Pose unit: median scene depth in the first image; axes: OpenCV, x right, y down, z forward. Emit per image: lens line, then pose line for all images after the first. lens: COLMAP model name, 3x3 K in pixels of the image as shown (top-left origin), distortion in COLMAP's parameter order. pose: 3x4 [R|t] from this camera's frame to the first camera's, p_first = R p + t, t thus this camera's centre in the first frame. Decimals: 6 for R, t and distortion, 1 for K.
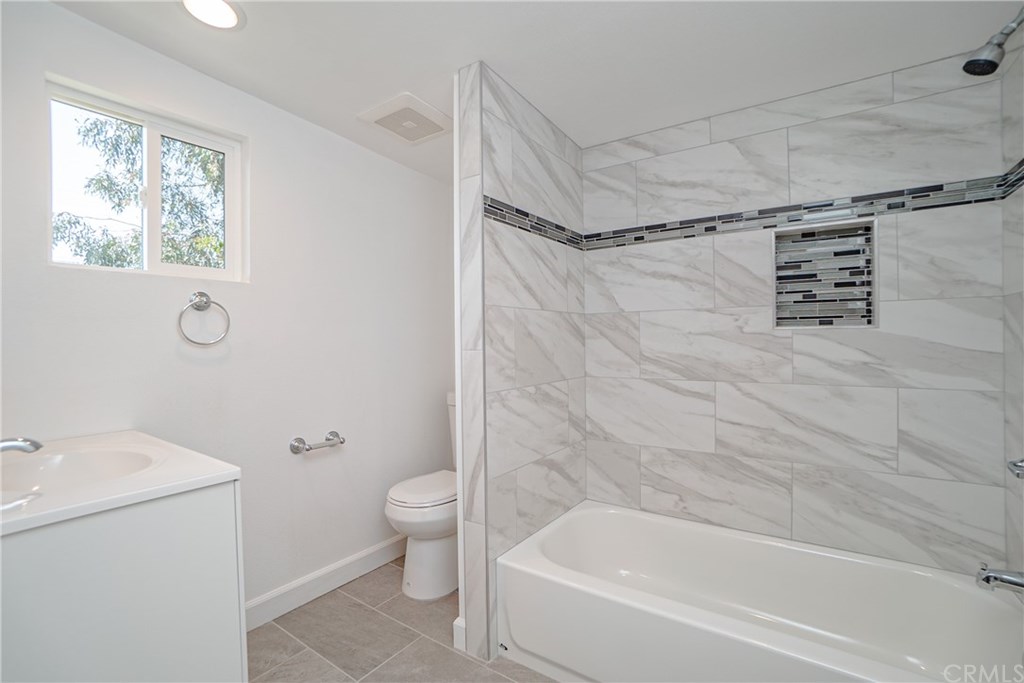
lens RADIAL K [[463.0, 0, 518.4], [0, 463.0, 341.6], [0, 0, 1]] dist [-0.065163, 0.023912]
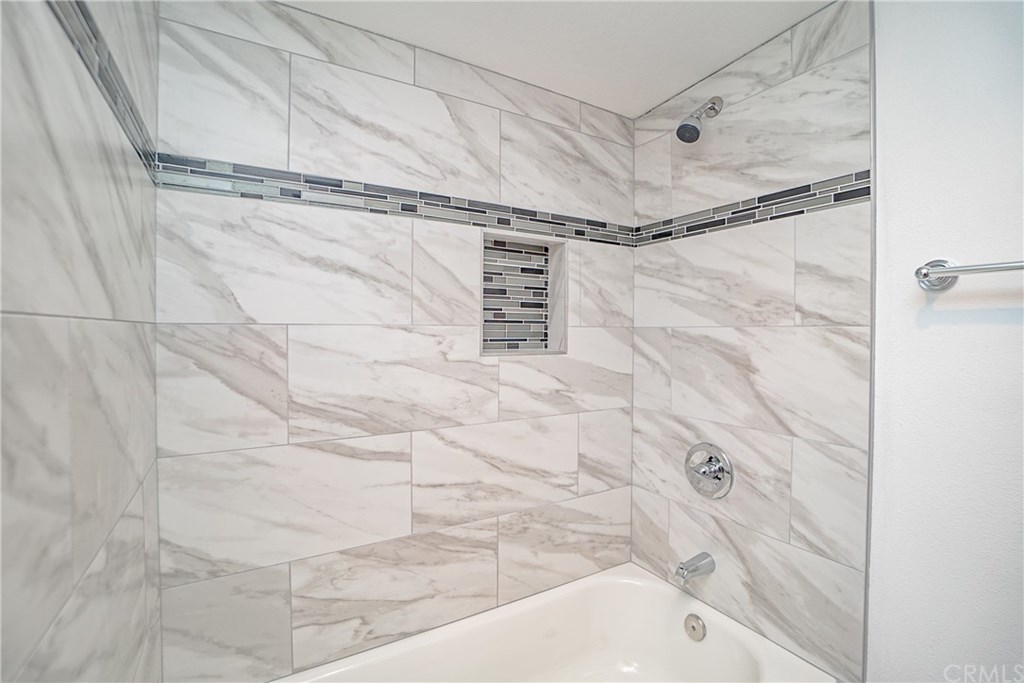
lens RADIAL K [[463.0, 0, 518.4], [0, 463.0, 341.6], [0, 0, 1]] dist [-0.065163, 0.023912]
pose [[0.418441, -0.000885, 0.908244, -0.136571], [0.001975, 0.999998, 0.000065, -0.050365], [-0.908242, 0.001766, 0.418442, 0.592103]]
